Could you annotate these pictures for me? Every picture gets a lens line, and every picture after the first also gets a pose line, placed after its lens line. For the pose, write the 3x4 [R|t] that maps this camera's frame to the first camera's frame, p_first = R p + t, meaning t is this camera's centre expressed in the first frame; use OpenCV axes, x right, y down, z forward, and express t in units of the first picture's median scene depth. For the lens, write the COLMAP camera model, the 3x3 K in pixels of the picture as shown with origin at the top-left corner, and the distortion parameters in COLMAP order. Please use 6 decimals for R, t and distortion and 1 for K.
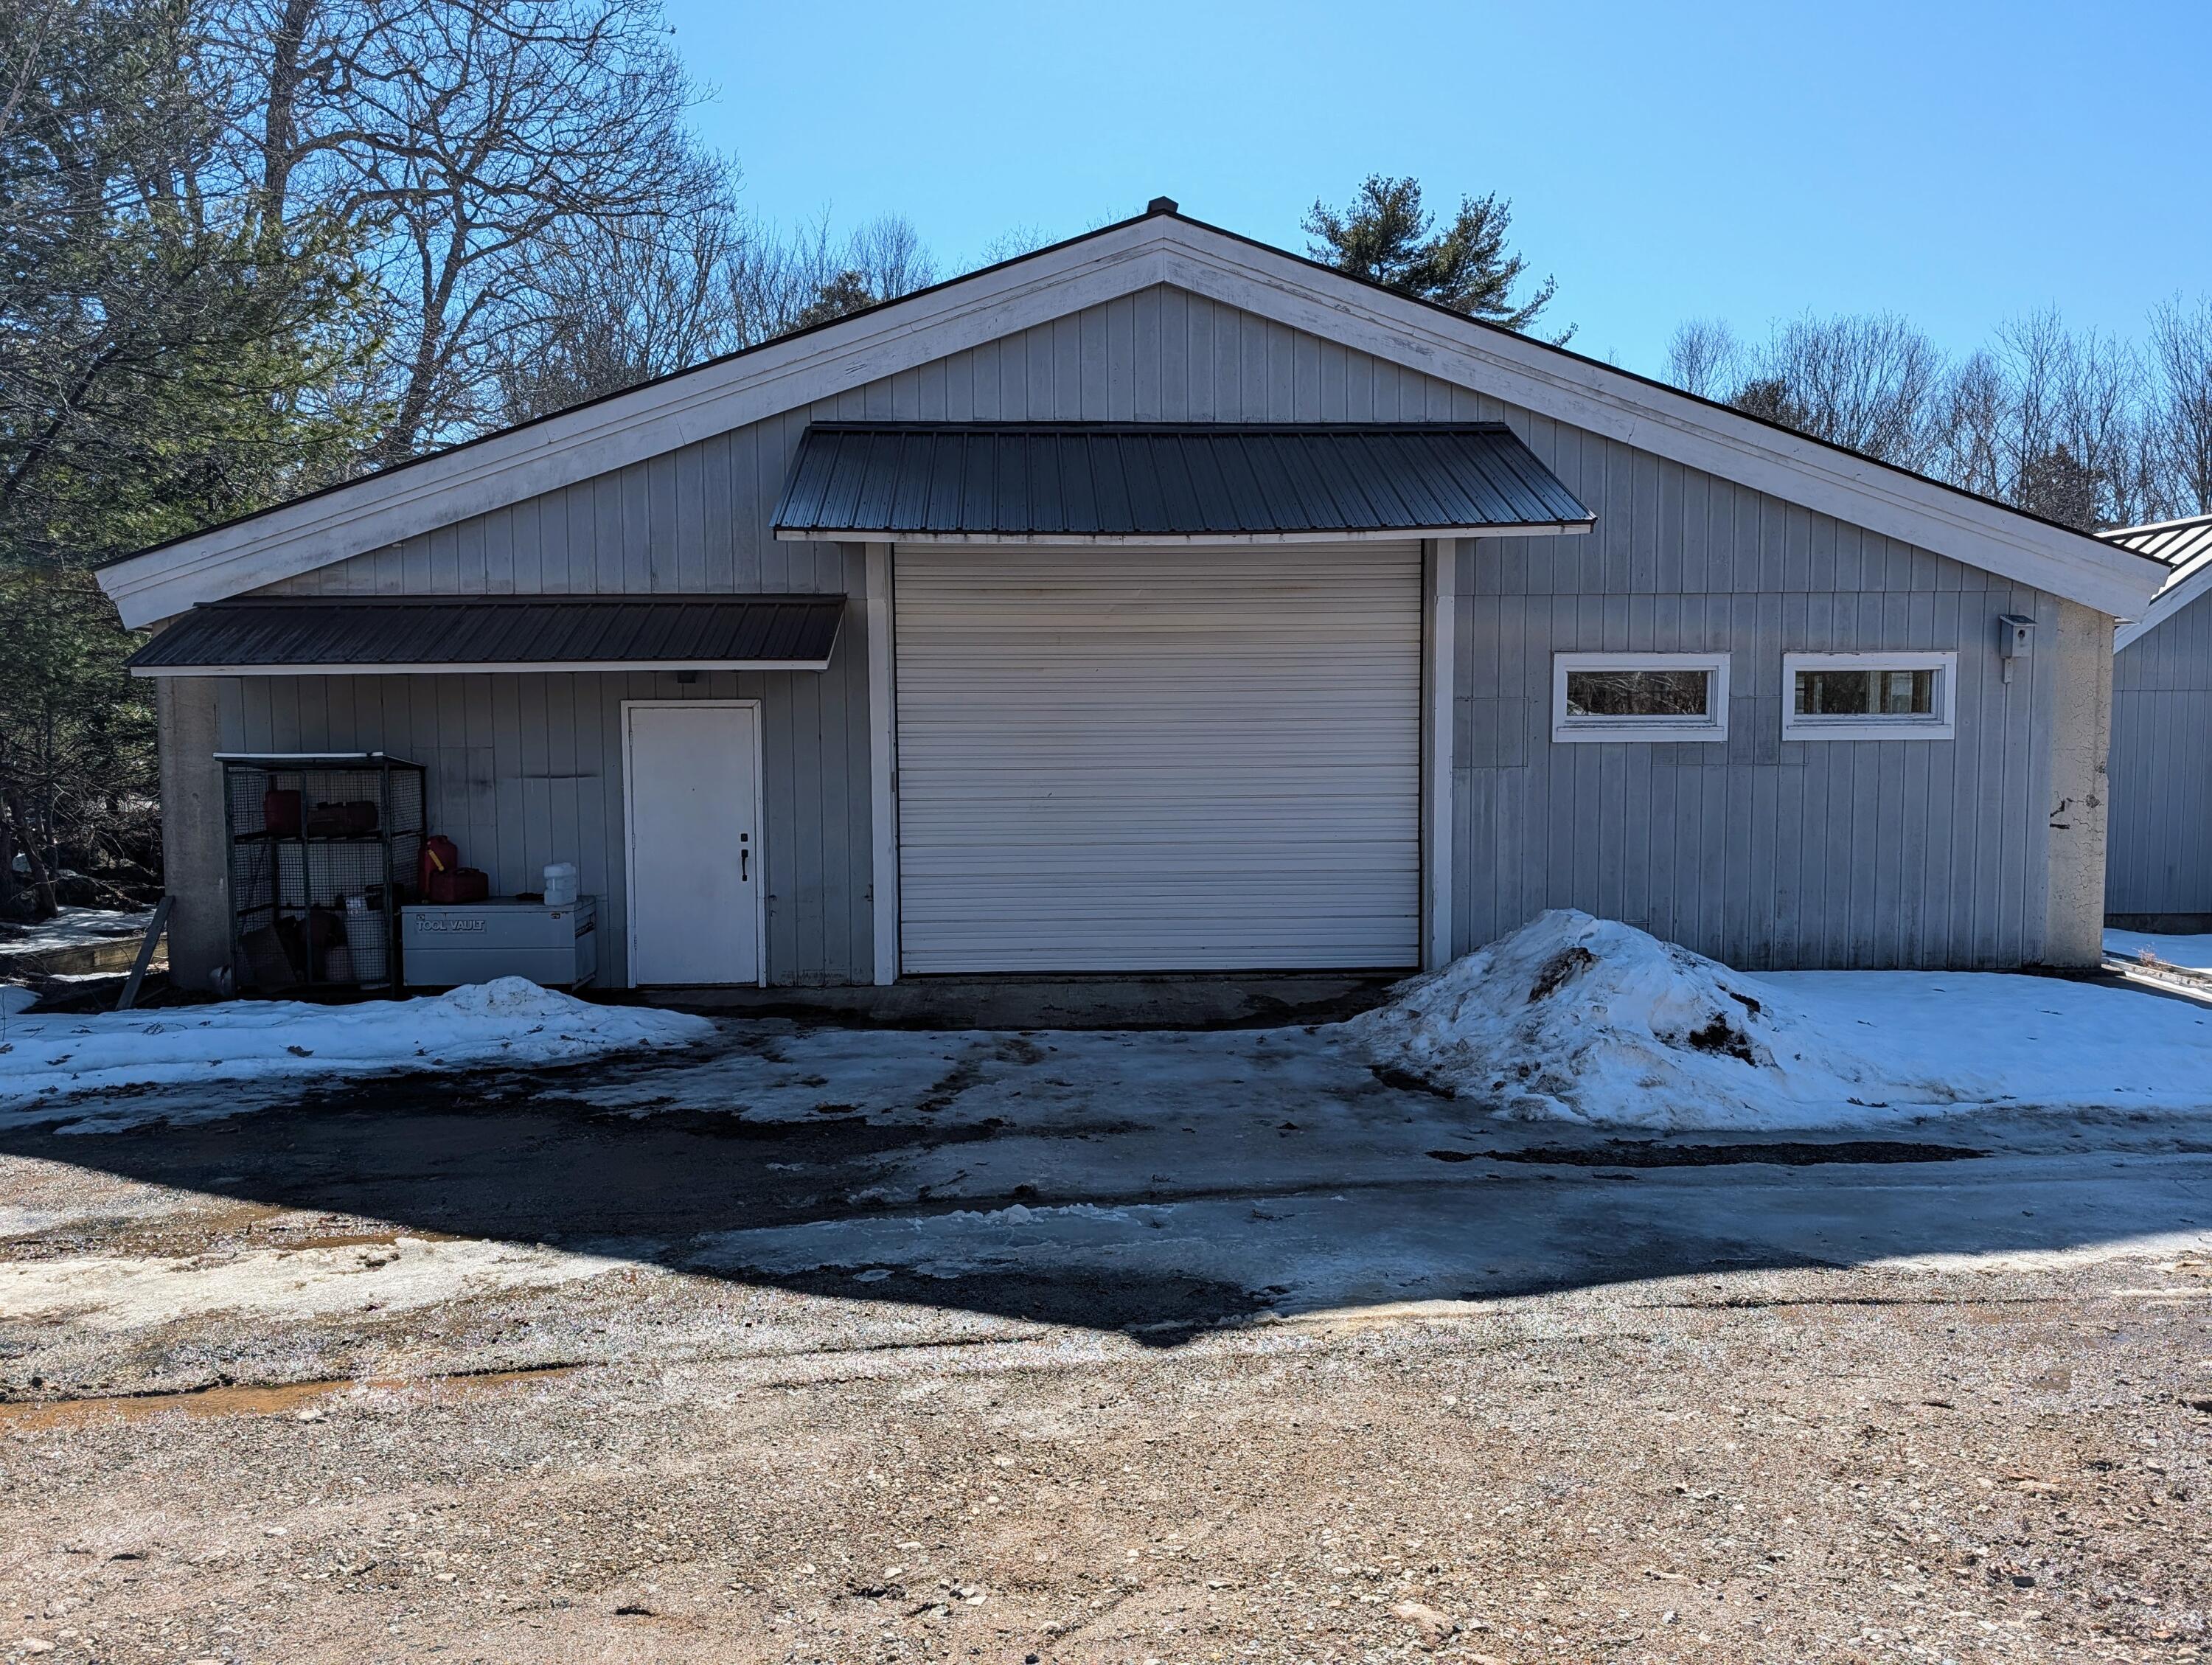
lens RADIAL K [[1569.4, 0, 1105.7], [0, 1569.4, 826.1], [0, 0, 1]] dist [0.018623, 0.000187]
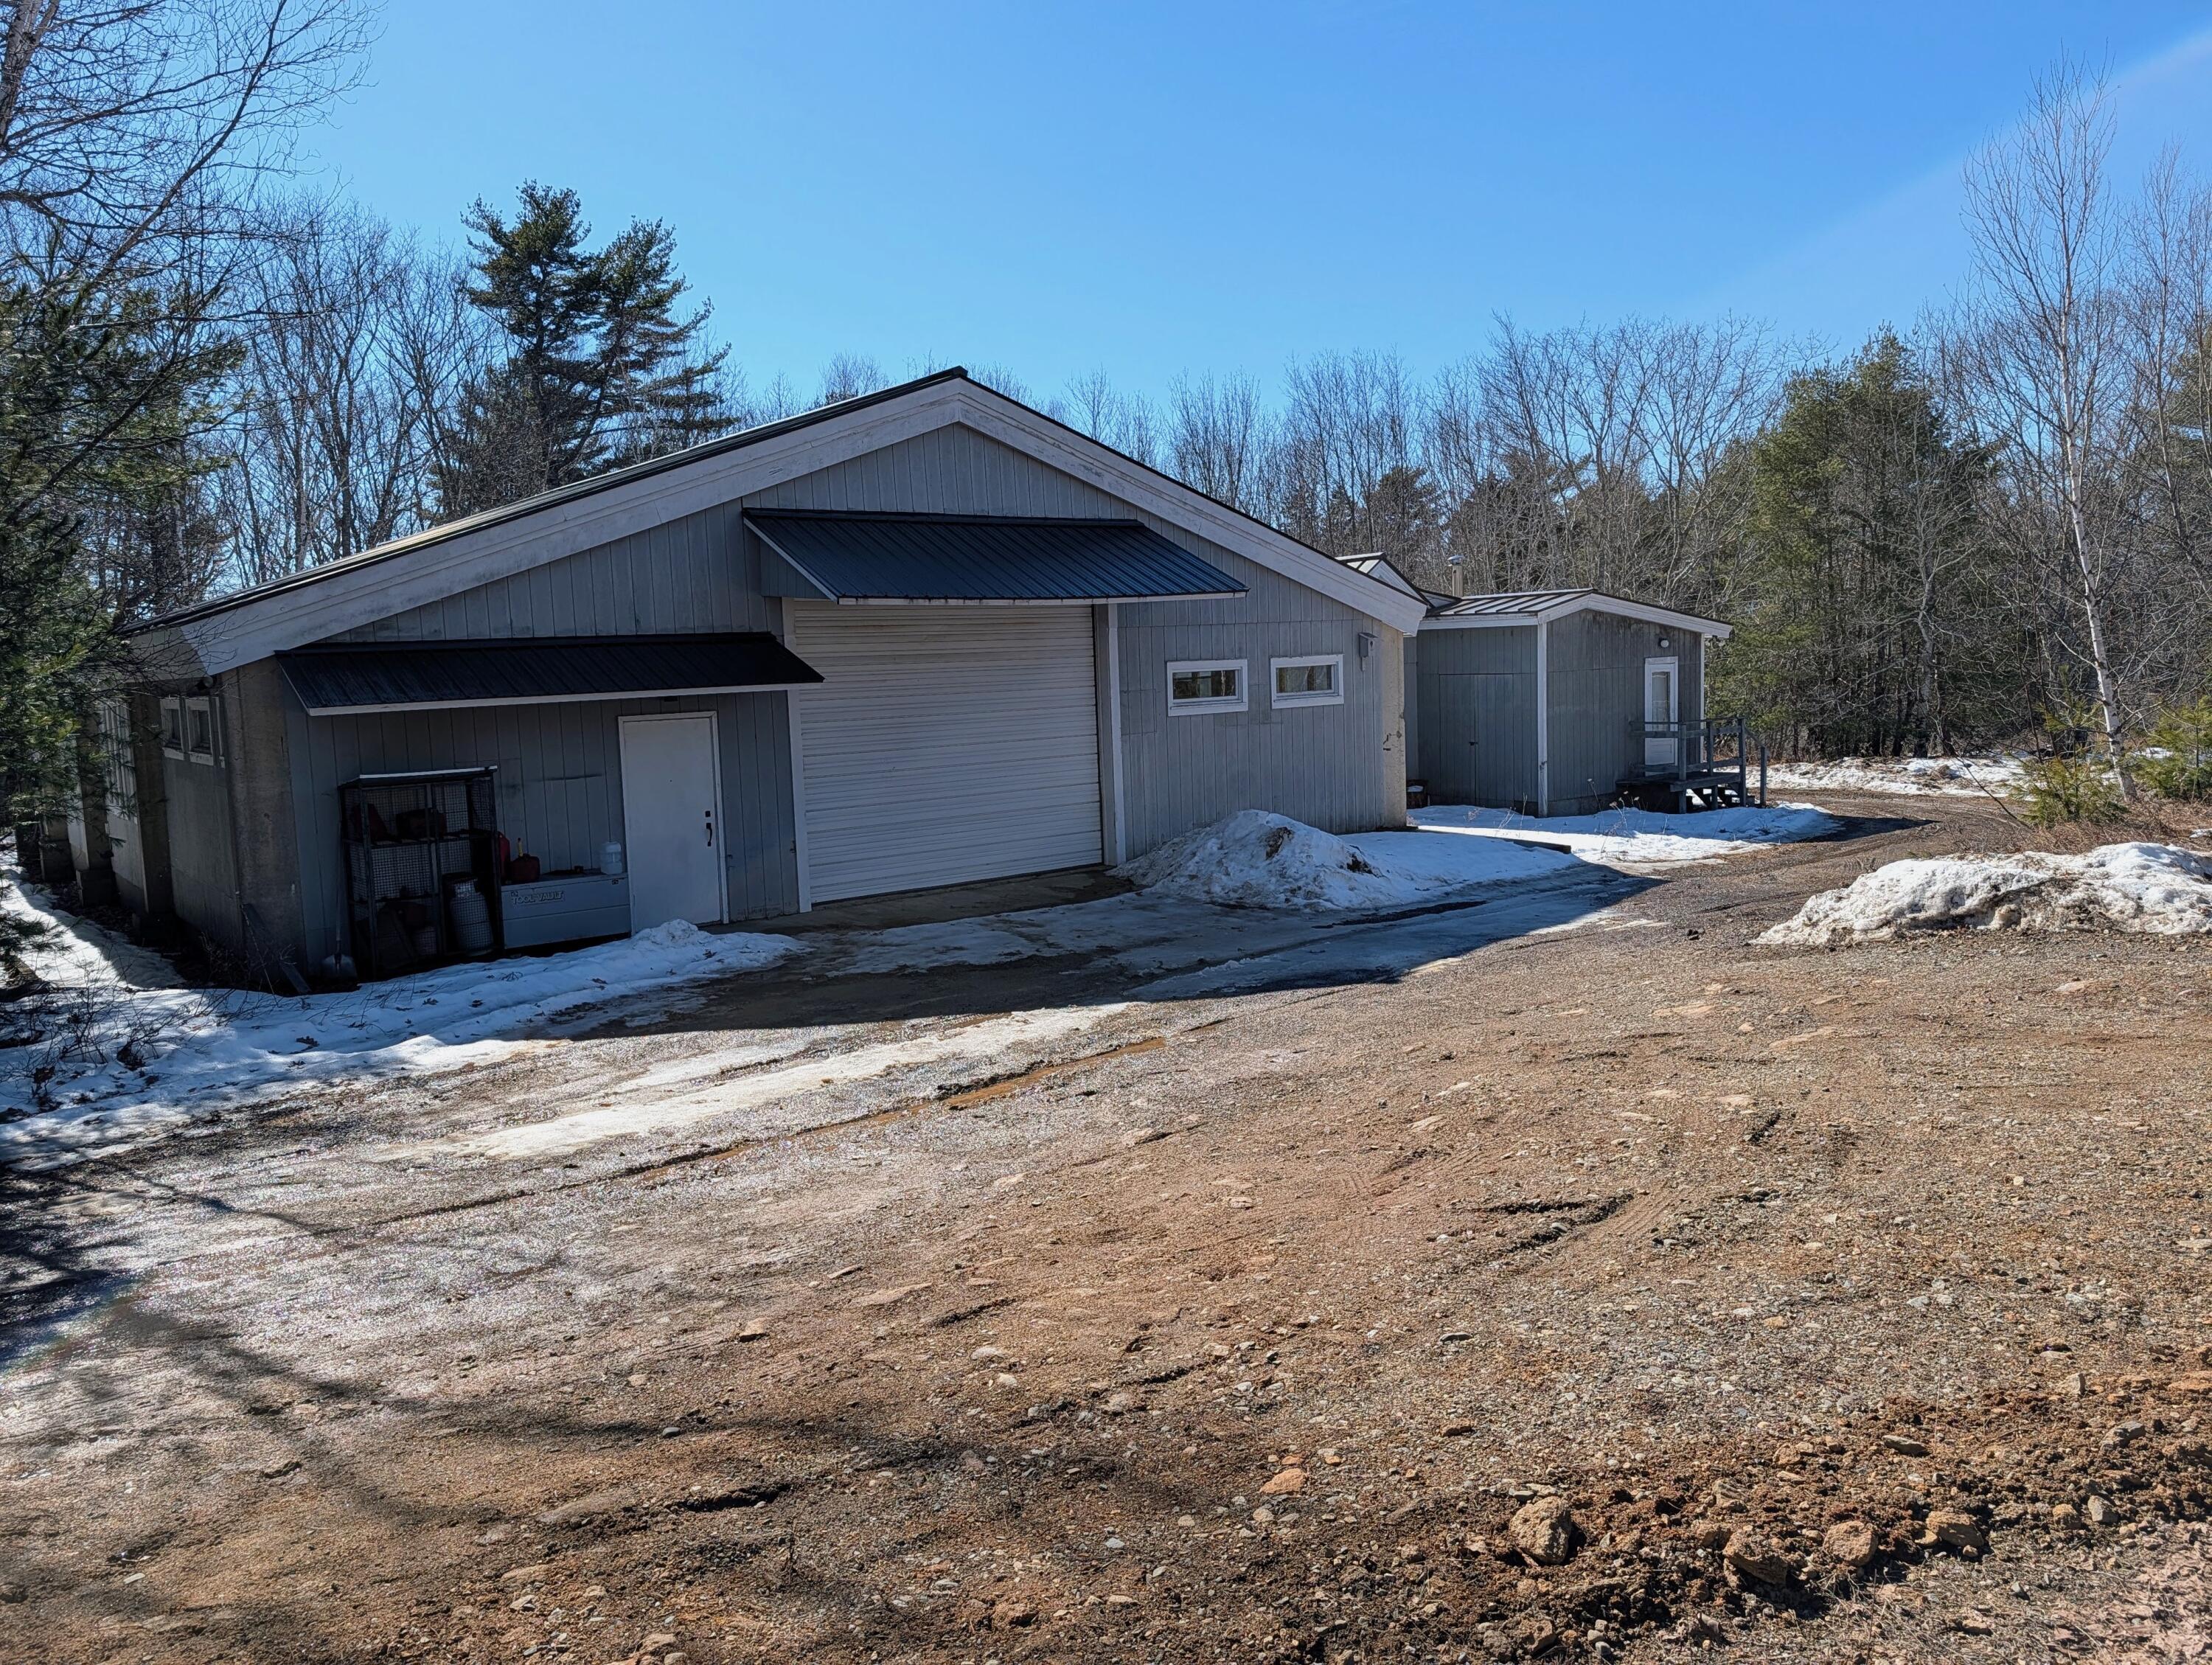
lens RADIAL K [[1560.2, 0, 1106.4], [0, 1560.2, 834.8], [0, 0, 1]] dist [-0.008357, -0.003423]
pose [[0.815690, -0.089333, 0.571549, -0.717848], [0.075636, 0.995993, 0.047729, -0.012991], [-0.573523, 0.004298, 0.819178, -0.293178]]
